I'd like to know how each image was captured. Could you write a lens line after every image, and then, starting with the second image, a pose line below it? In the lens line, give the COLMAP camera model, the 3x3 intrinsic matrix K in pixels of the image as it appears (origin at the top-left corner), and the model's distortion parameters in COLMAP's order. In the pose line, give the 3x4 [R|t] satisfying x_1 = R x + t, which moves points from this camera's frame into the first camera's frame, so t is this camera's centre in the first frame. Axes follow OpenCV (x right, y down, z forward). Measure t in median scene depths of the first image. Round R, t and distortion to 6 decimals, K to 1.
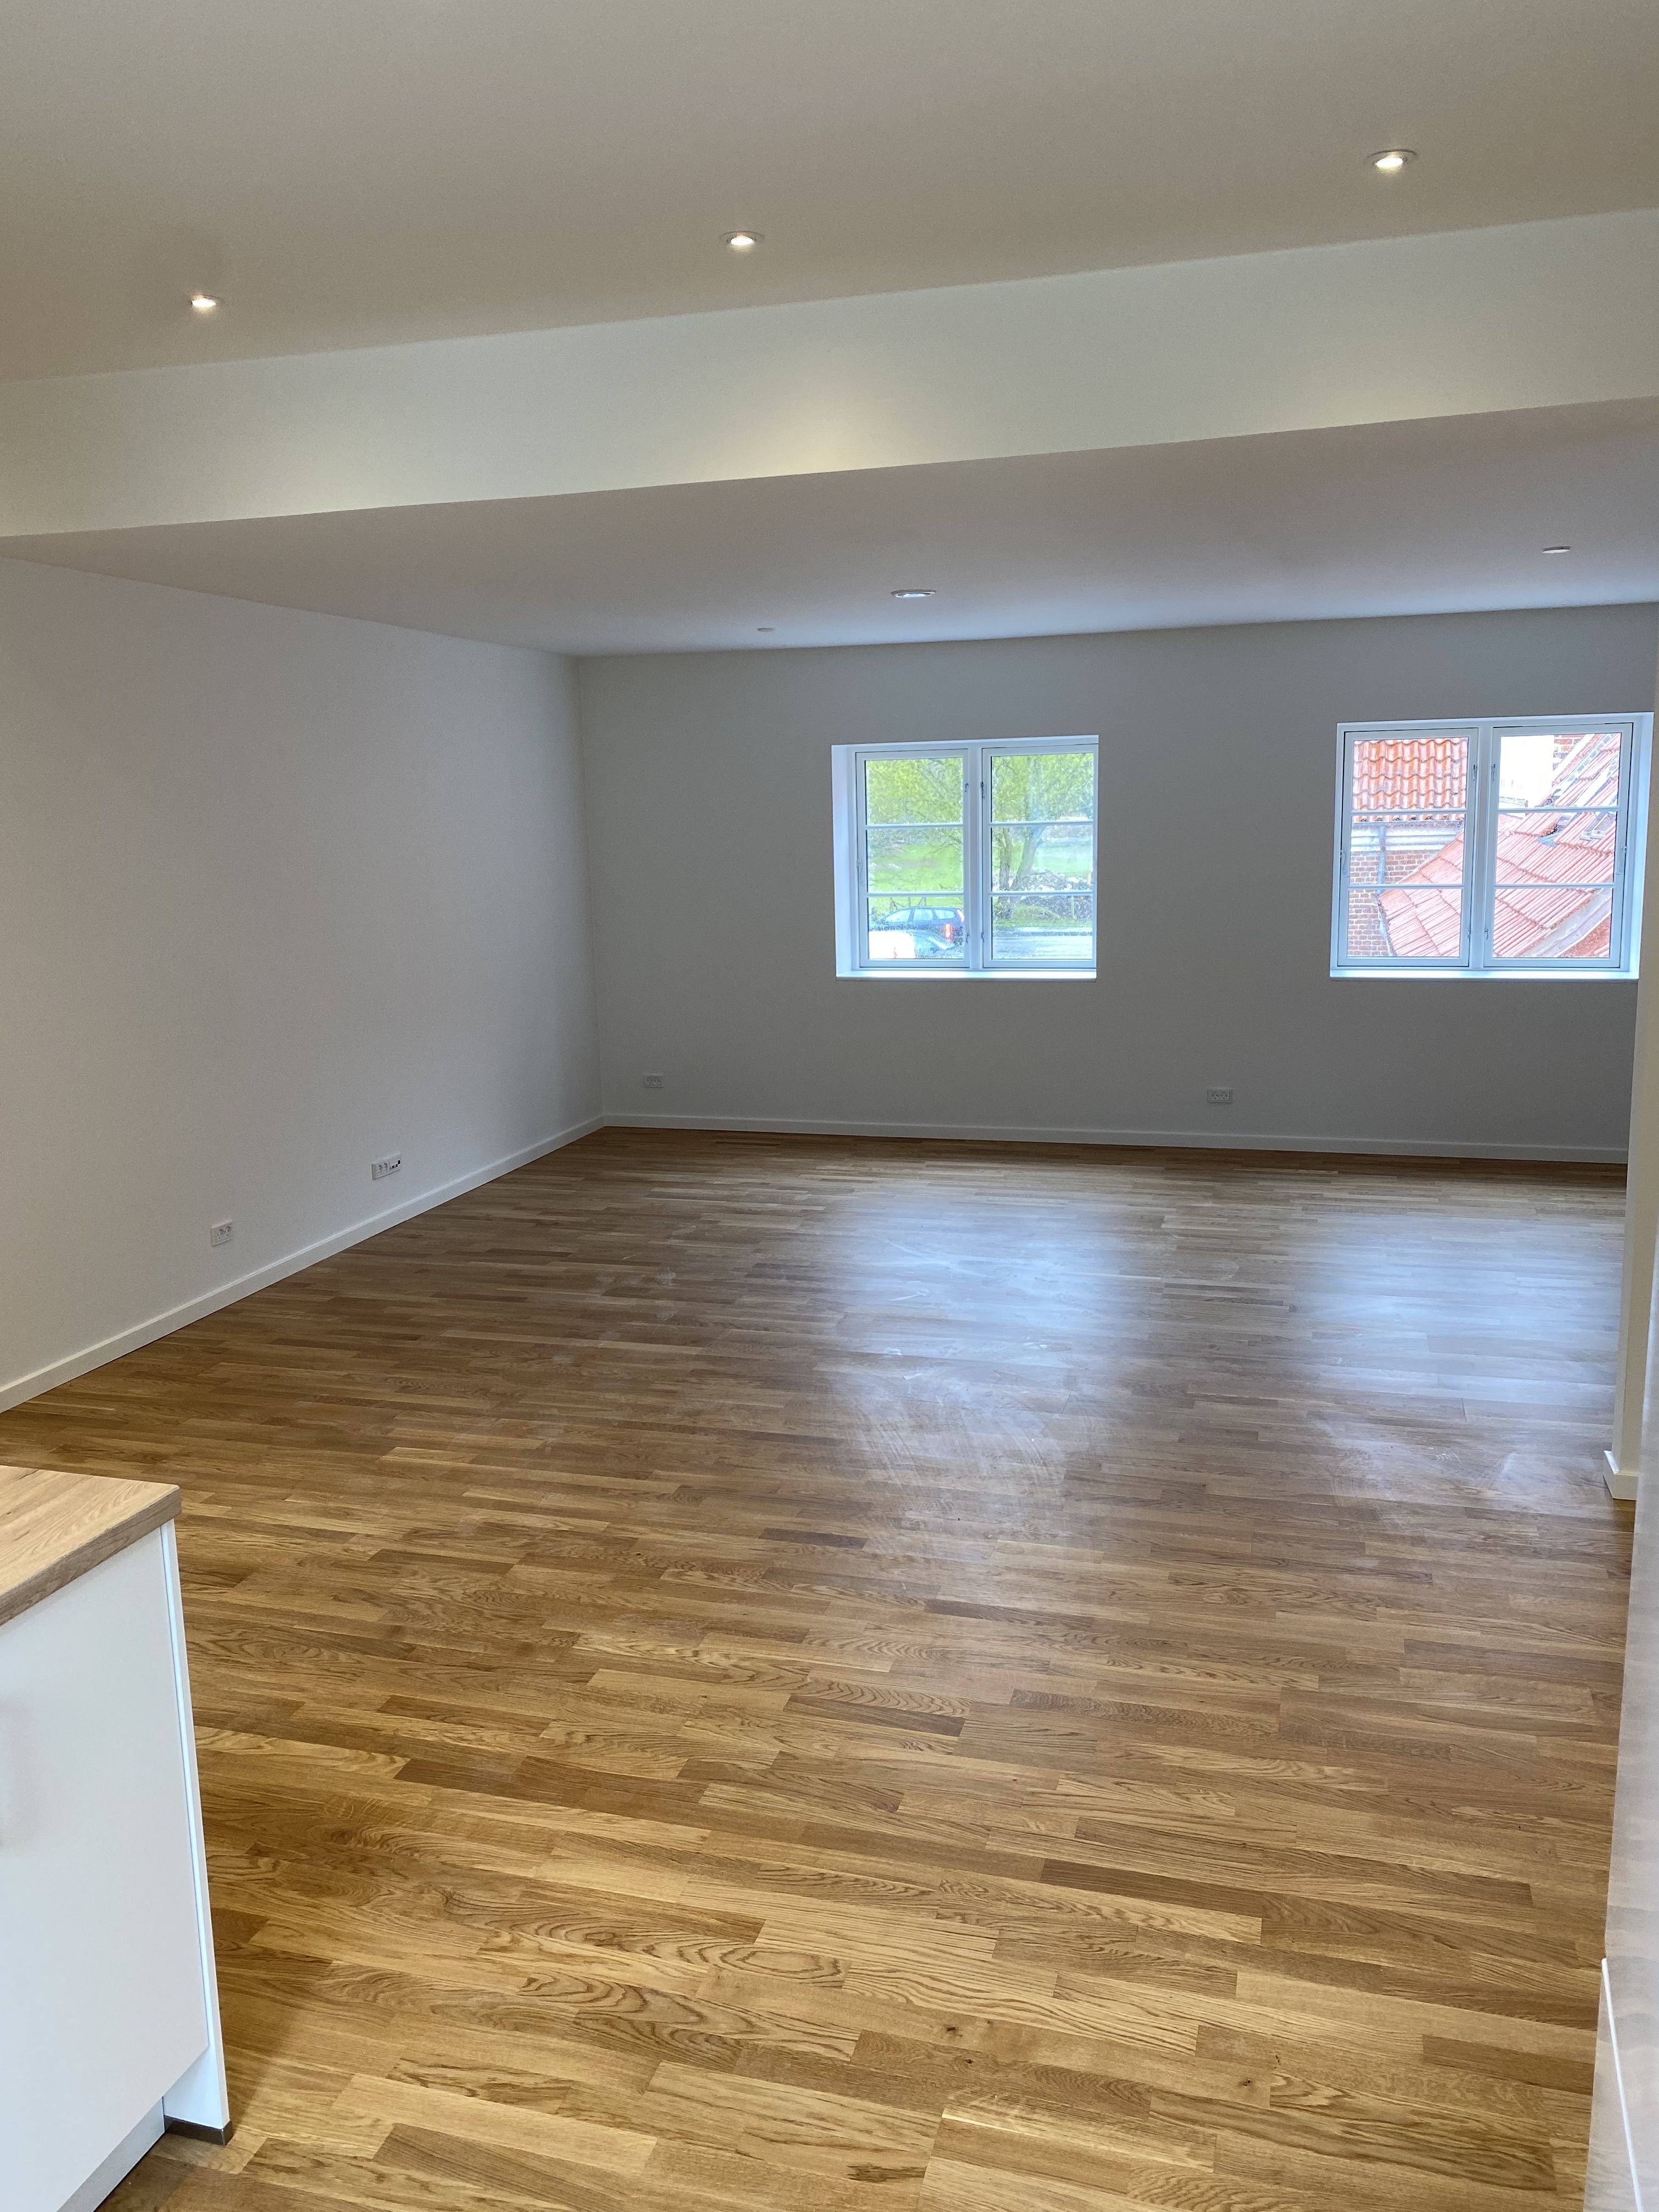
lens RADIAL K [[1686.9, 0, 829.5], [0, 1686.9, 1106.0], [0, 0, 1]] dist [-0.004713, -0.001760]
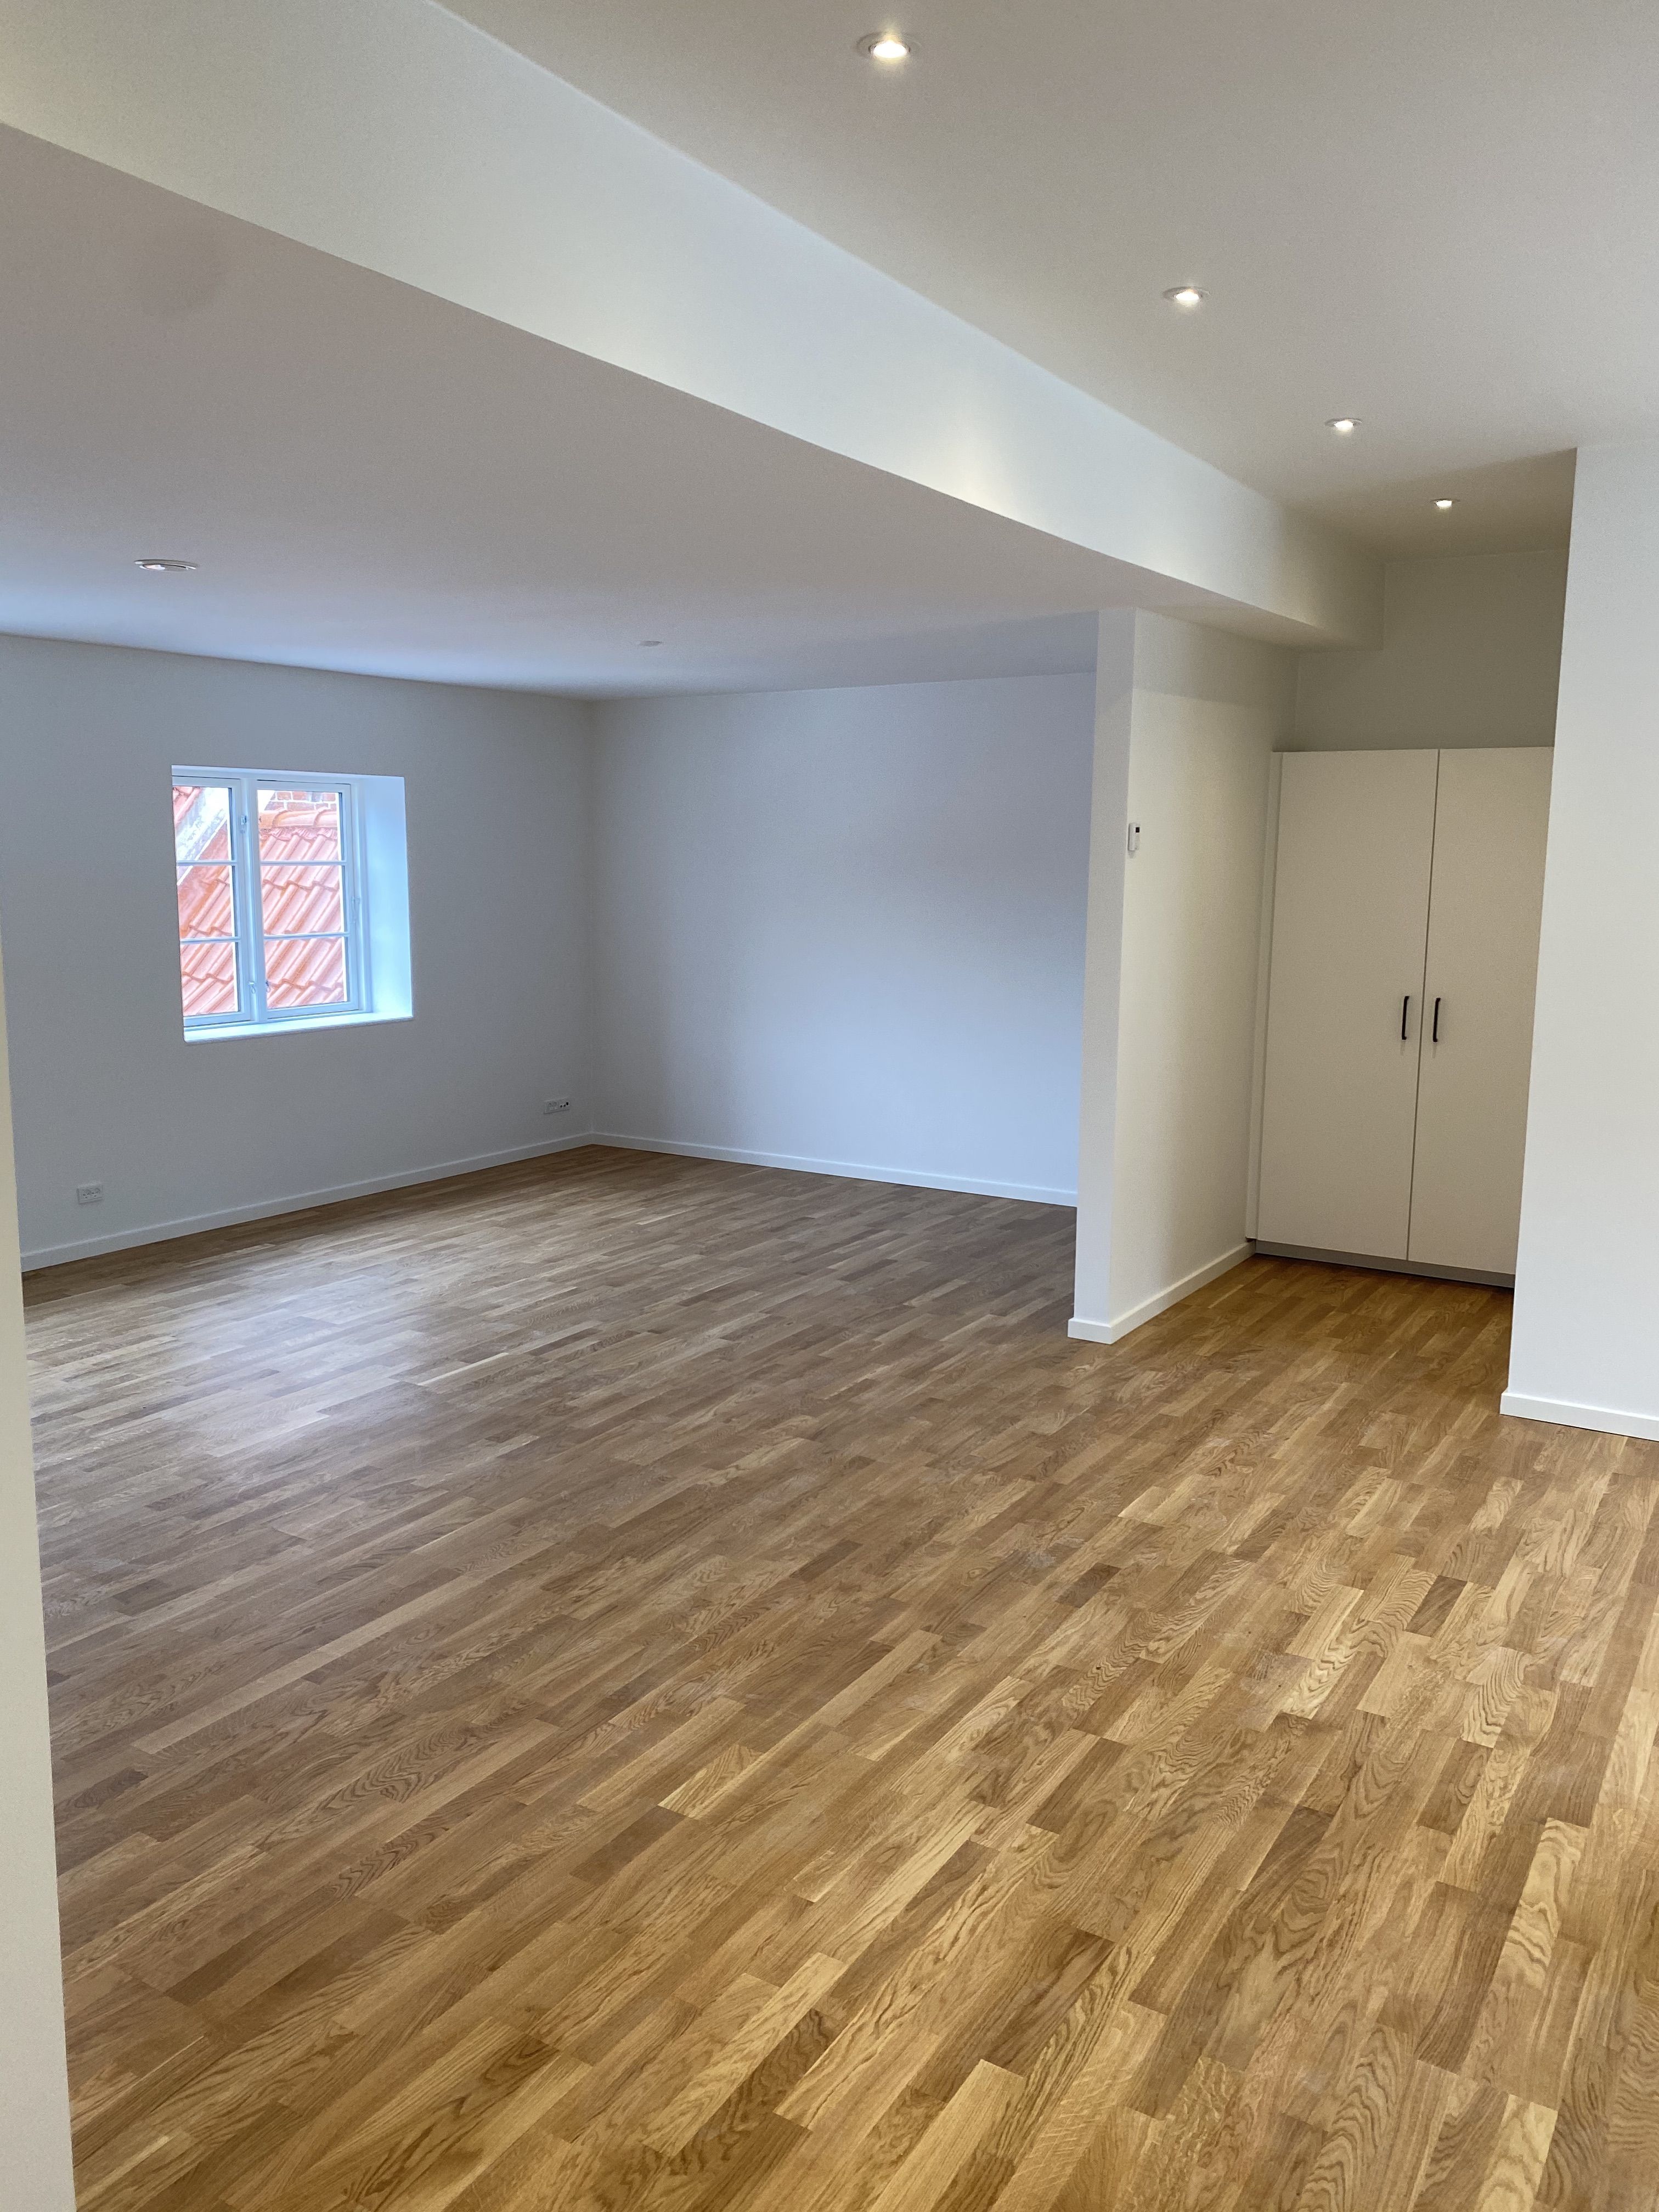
lens RADIAL K [[1747.7, 0, 824.8], [0, 1747.7, 1056.1], [0, 0, 1]] dist [-0.053591, 0.100857]
pose [[0.279943, -0.108344, 0.953884, -0.965409], [0.167288, 0.983915, 0.062660, -0.131702], [-0.945329, 0.142032, 0.293564, 0.792296]]
